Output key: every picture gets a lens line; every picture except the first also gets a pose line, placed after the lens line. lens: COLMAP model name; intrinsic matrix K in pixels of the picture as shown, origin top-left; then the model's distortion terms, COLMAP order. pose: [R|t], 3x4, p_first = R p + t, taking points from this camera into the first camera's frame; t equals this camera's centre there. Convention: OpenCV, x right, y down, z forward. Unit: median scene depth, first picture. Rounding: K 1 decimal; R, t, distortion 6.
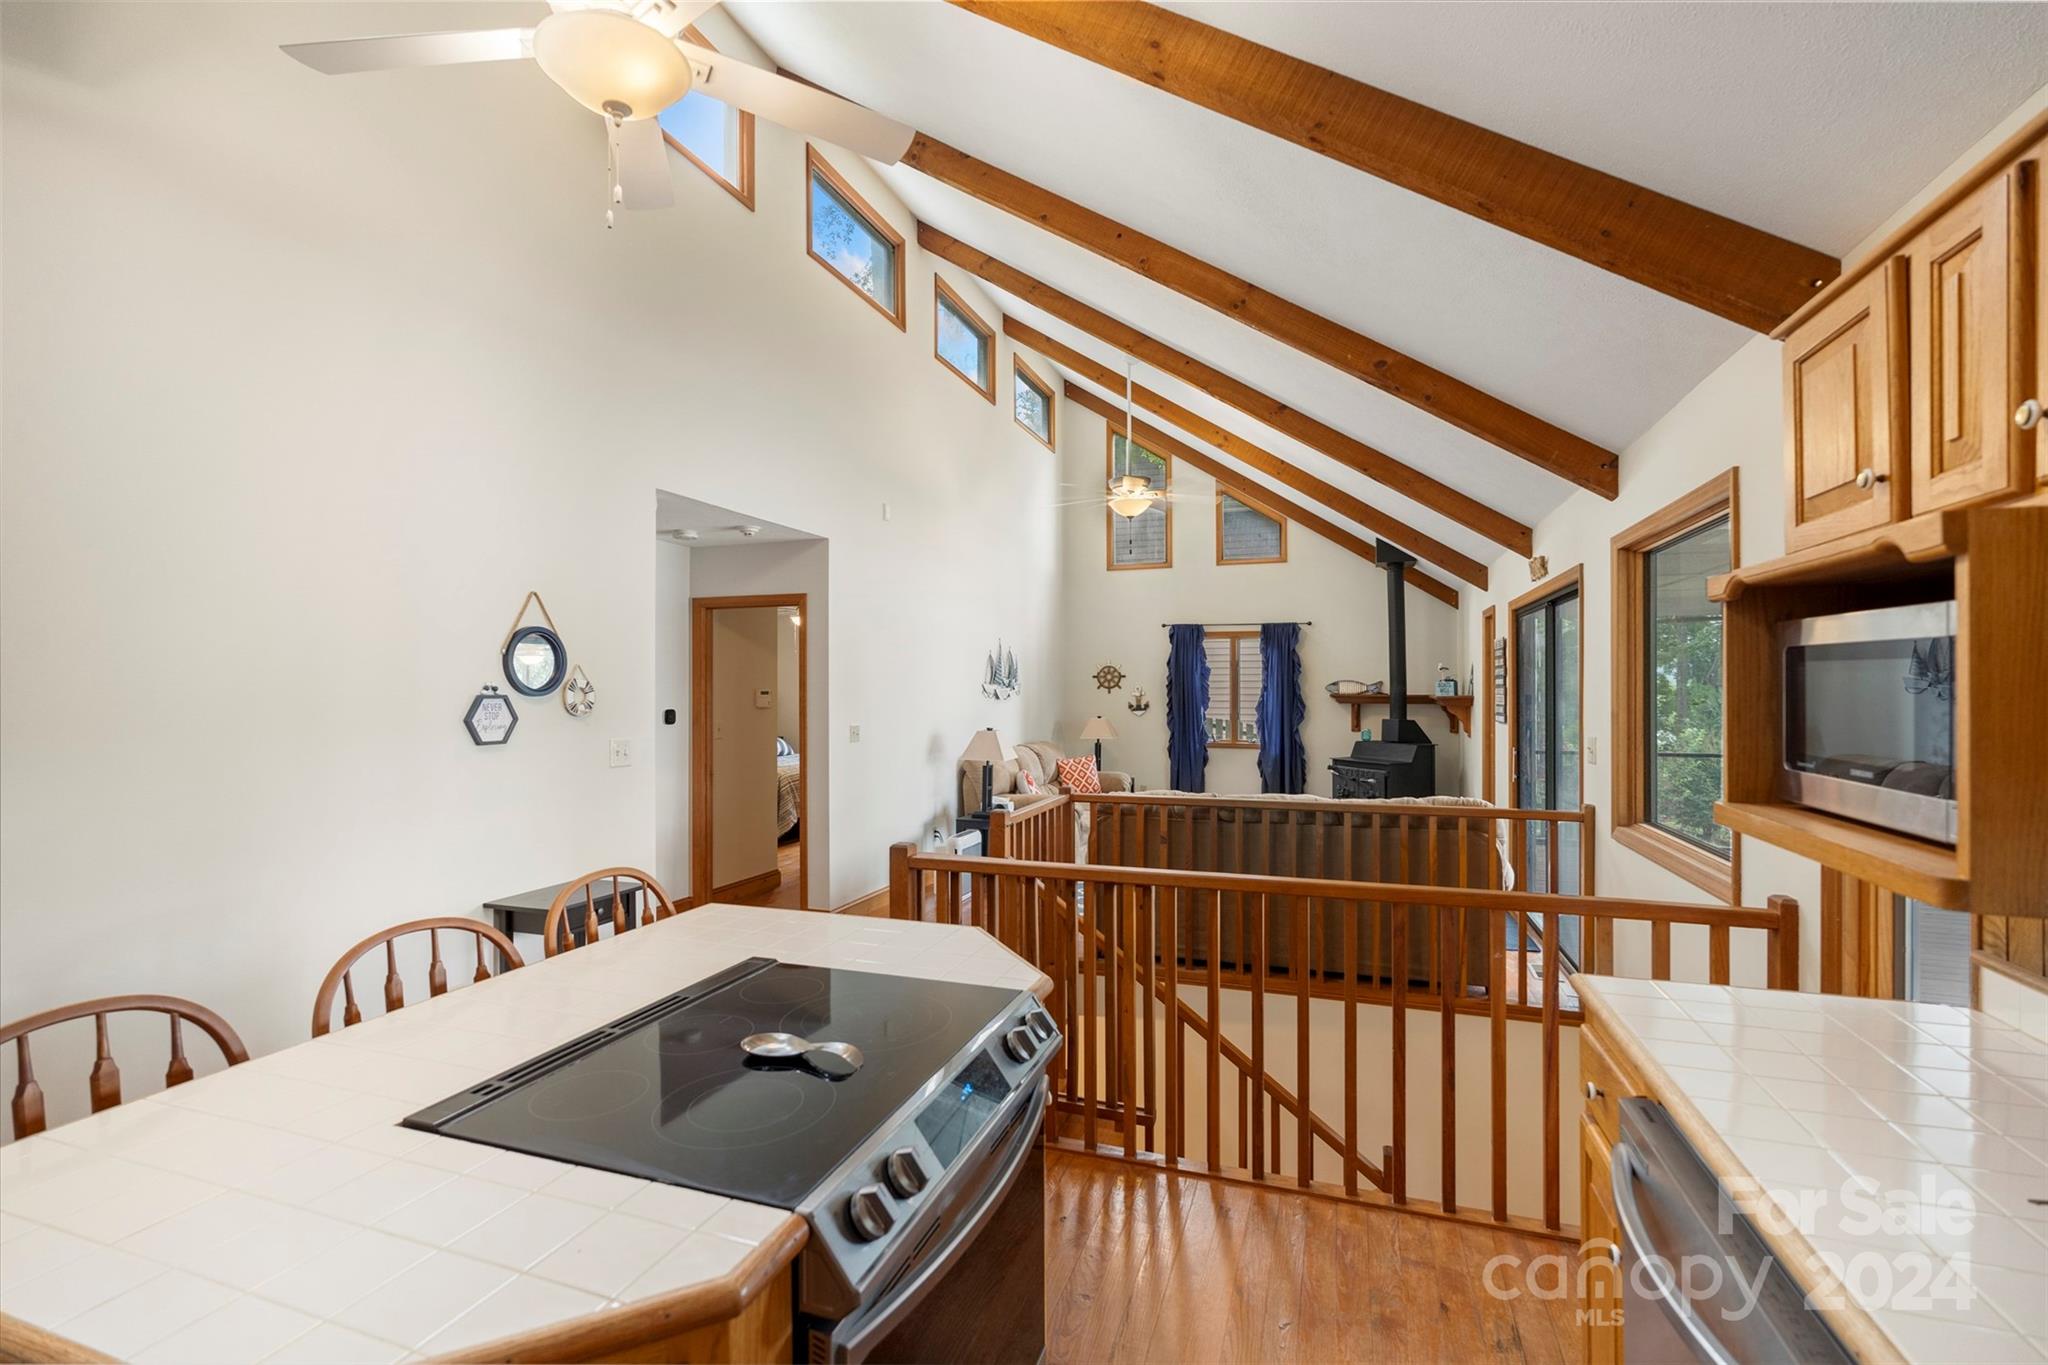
lens RADIAL K [[900.6, 0, 1024.0], [0, 900.6, 682.5], [0, 0, 1]] dist [-0.000804, -0.000216]
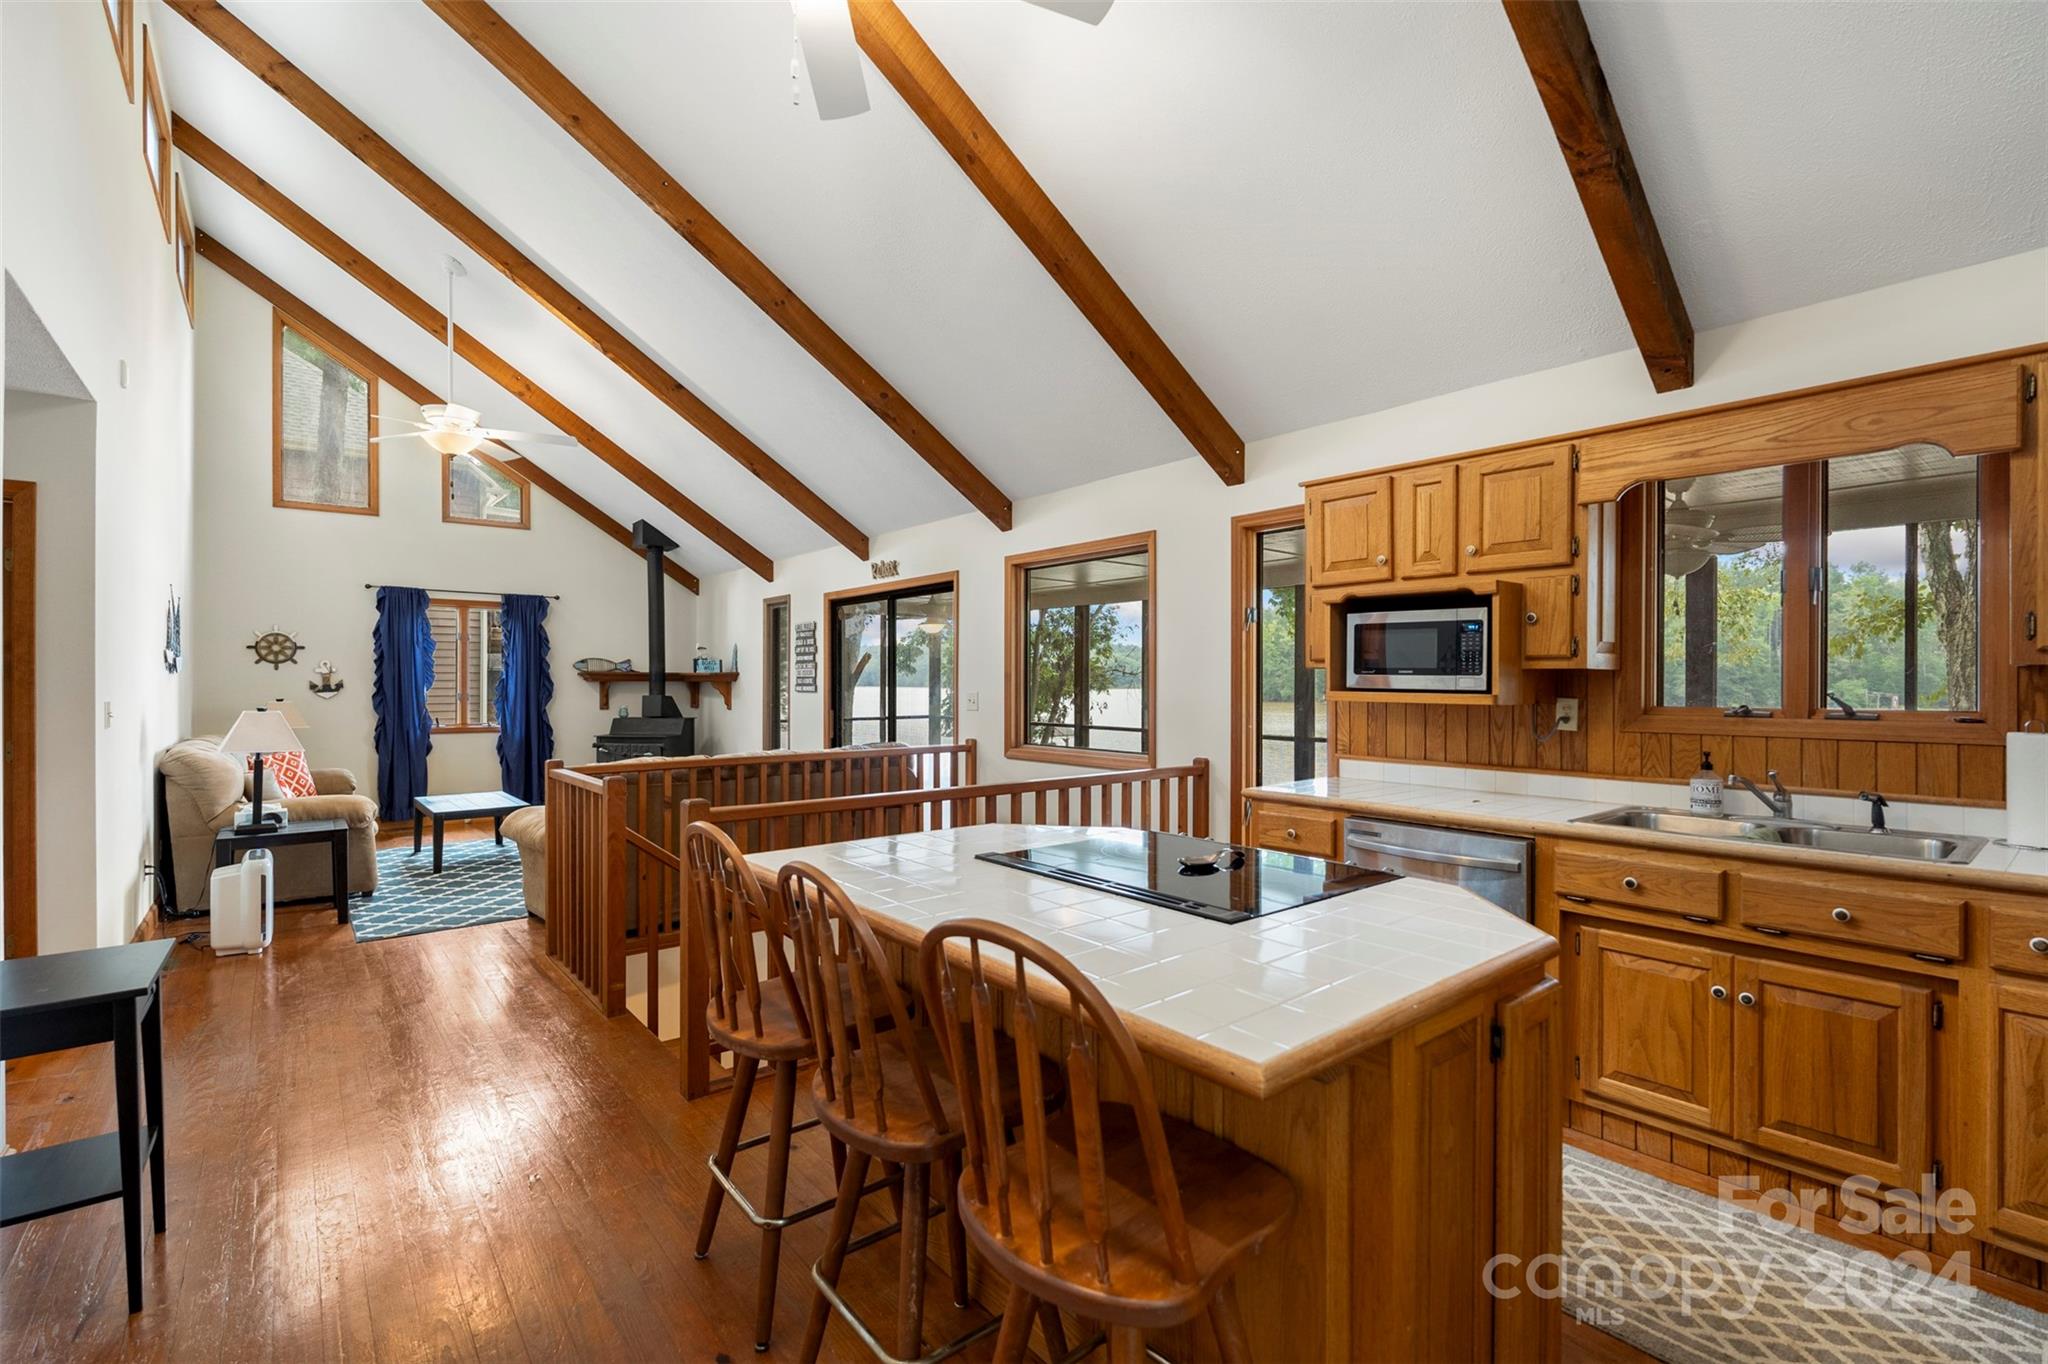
lens RADIAL K [[917.3, 0, 1024.0], [0, 917.3, 682.0], [0, 0, 1]] dist [-0.001420, 0.000195]
pose [[0.521110, -0.000478, 0.853489, -0.269985], [-0.006084, 0.999972, 0.004275, 0.017619], [-0.853468, -0.007420, 0.521093, 0.075413]]
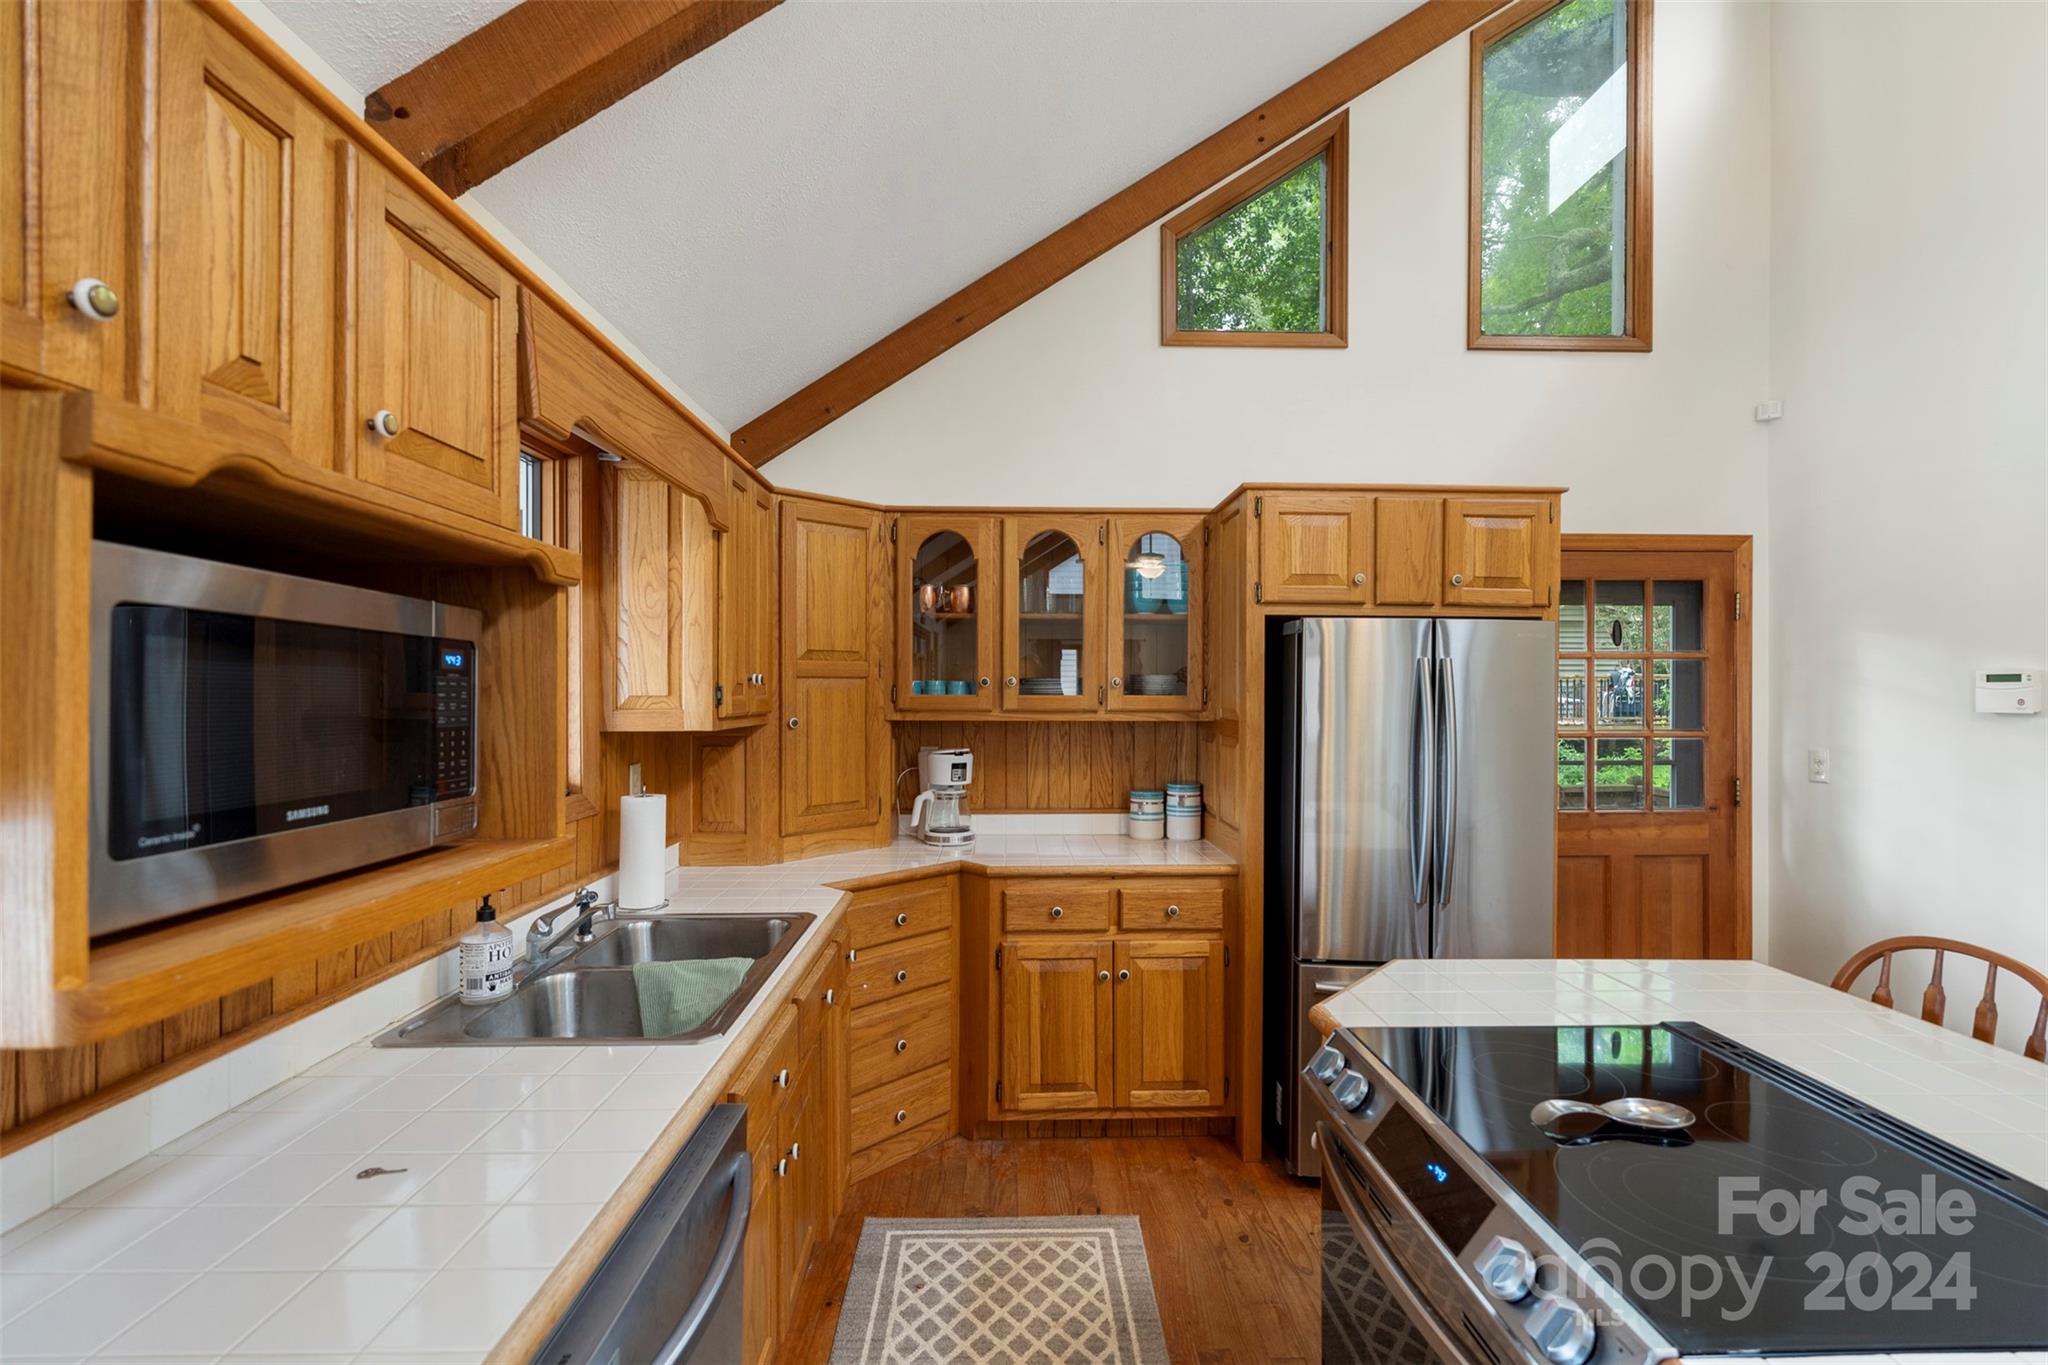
lens RADIAL K [[905.6, 0, 1025.0], [0, 905.6, 691.7], [0, 0, 1]] dist [0.000041, 0.000016]
pose [[-0.934559, -0.000447, -0.355807, 0.091456], [0.000091, 0.999999, -0.001497, 0.001347], [0.355807, -0.001431, -0.934558, 0.253152]]
